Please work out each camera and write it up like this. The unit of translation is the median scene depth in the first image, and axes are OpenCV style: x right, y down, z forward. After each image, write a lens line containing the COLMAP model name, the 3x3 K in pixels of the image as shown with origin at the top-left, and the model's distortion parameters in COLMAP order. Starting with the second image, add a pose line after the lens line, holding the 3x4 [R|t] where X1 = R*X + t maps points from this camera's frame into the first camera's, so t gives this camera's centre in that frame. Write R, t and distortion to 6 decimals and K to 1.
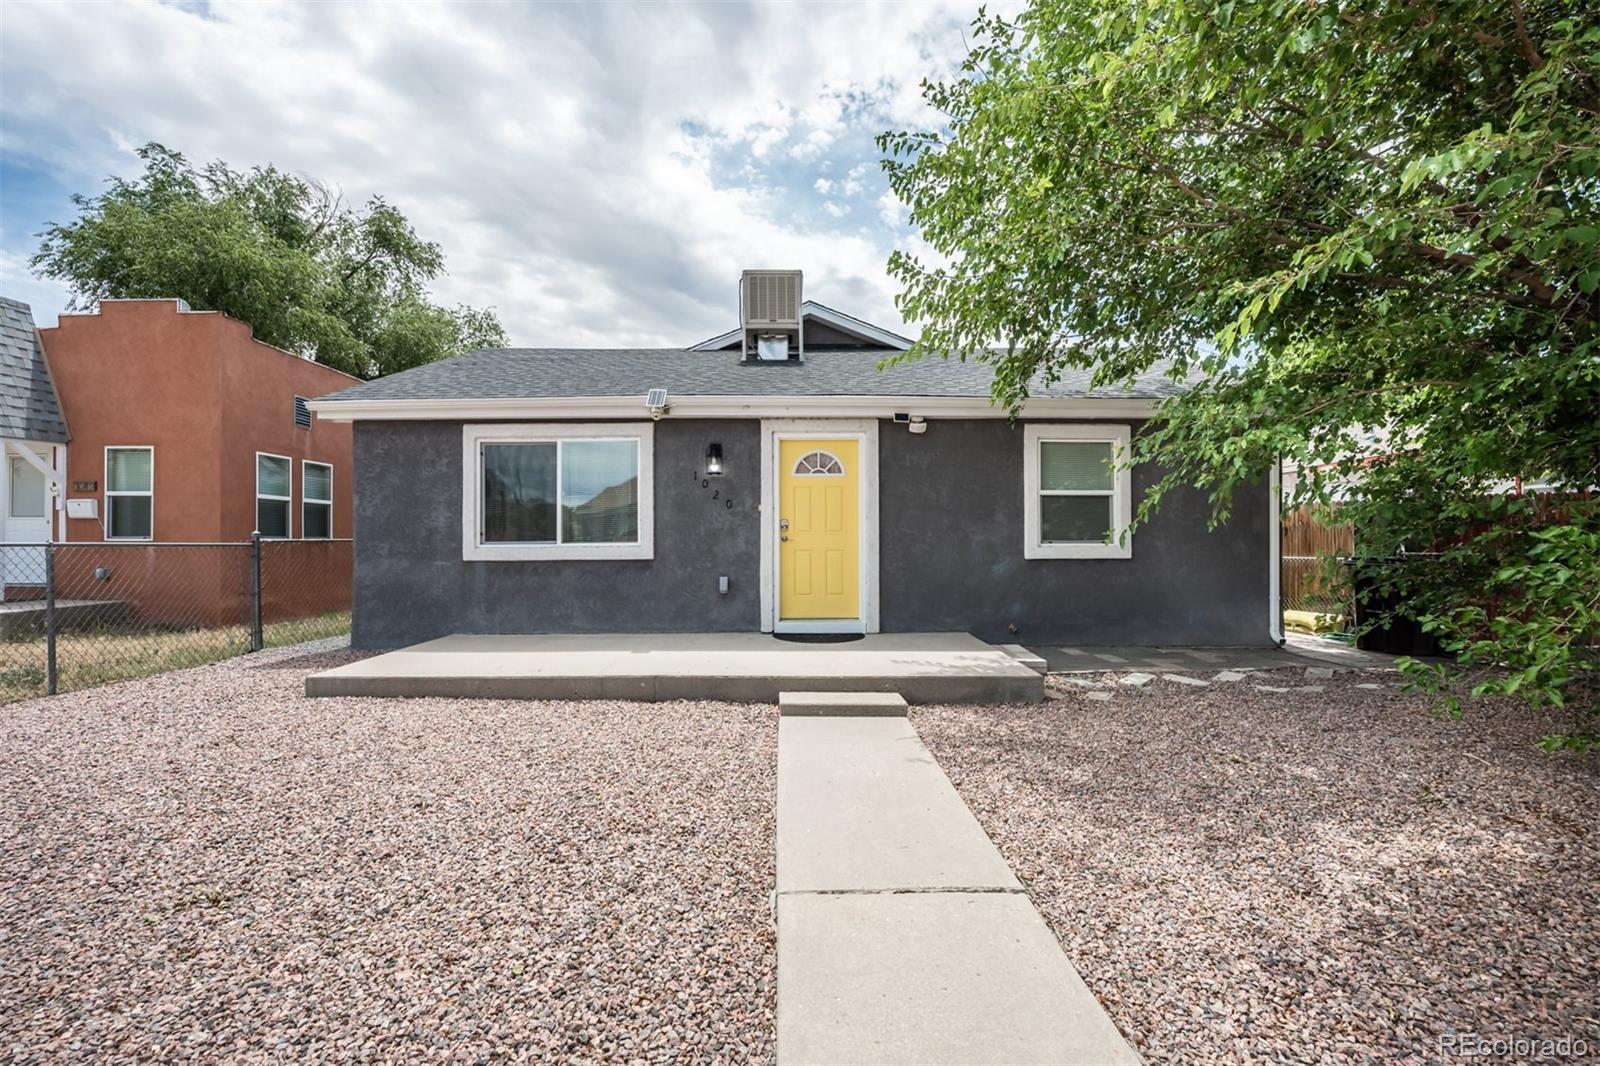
lens RADIAL K [[639.0, 0, 800.0], [0, 639.0, 533.0], [0, 0, 1]] dist [-0.011218, 0.000021]
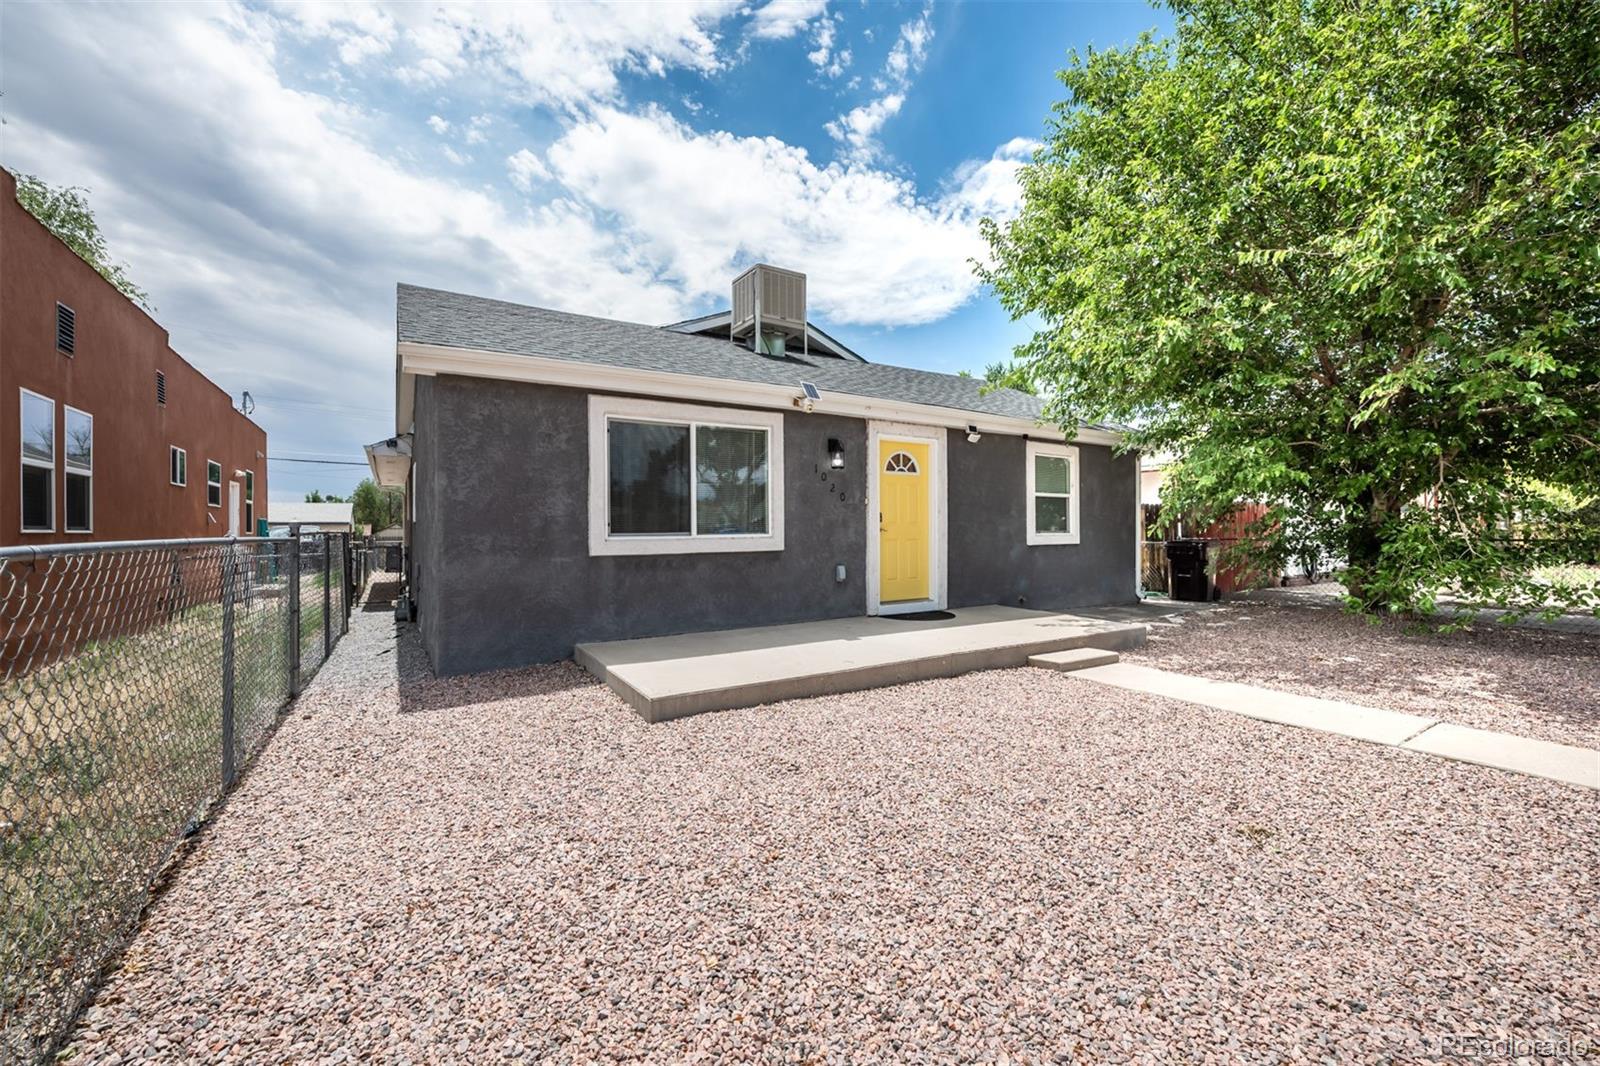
lens RADIAL K [[639.0, 0, 800.0], [0, 639.0, 533.0], [0, 0, 1]] dist [-0.011218, 0.000021]
pose [[0.856947, -0.003149, 0.515395, -0.717456], [-0.004215, 0.999905, 0.013118, 0.000667], [-0.515387, -0.013414, 0.856852, 0.128439]]
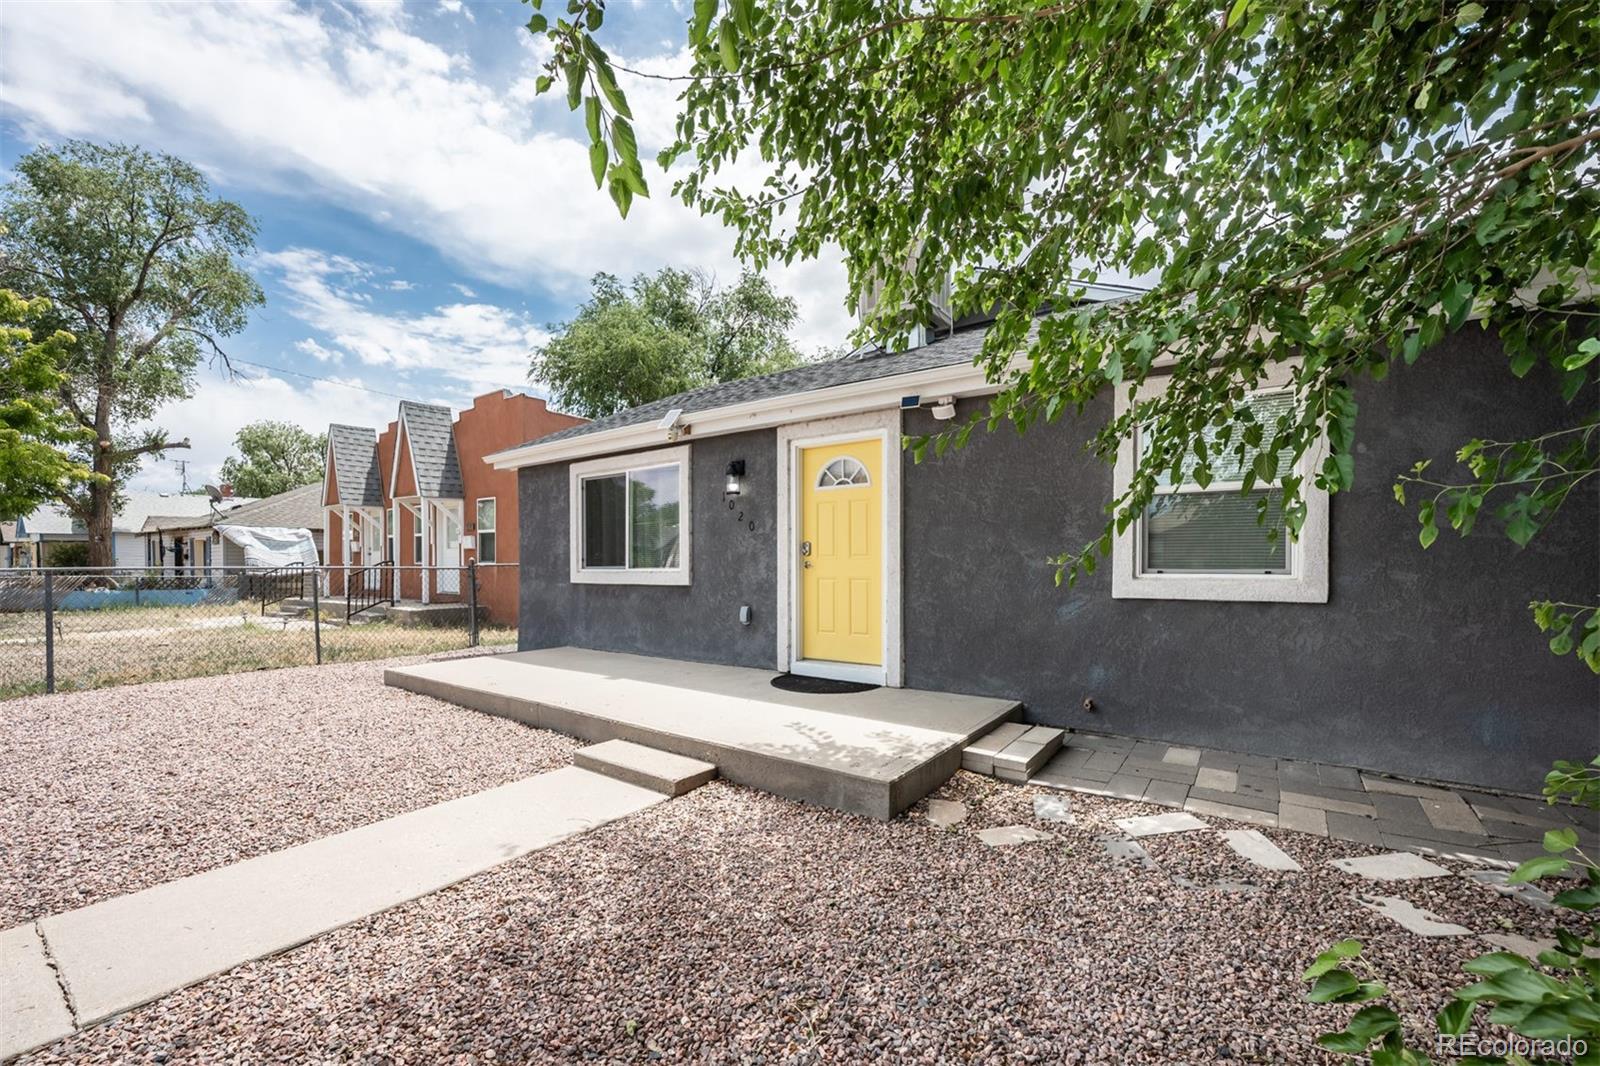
lens RADIAL K [[655.0, 0, 795.4], [0, 655.0, 573.1], [0, 0, 1]] dist [-0.001287, -0.000027]
pose [[0.801161, 0.010356, -0.598359, 0.491620], [0.005812, 0.999668, 0.025083, -0.001821], [0.598420, -0.023573, 0.800835, 0.295867]]
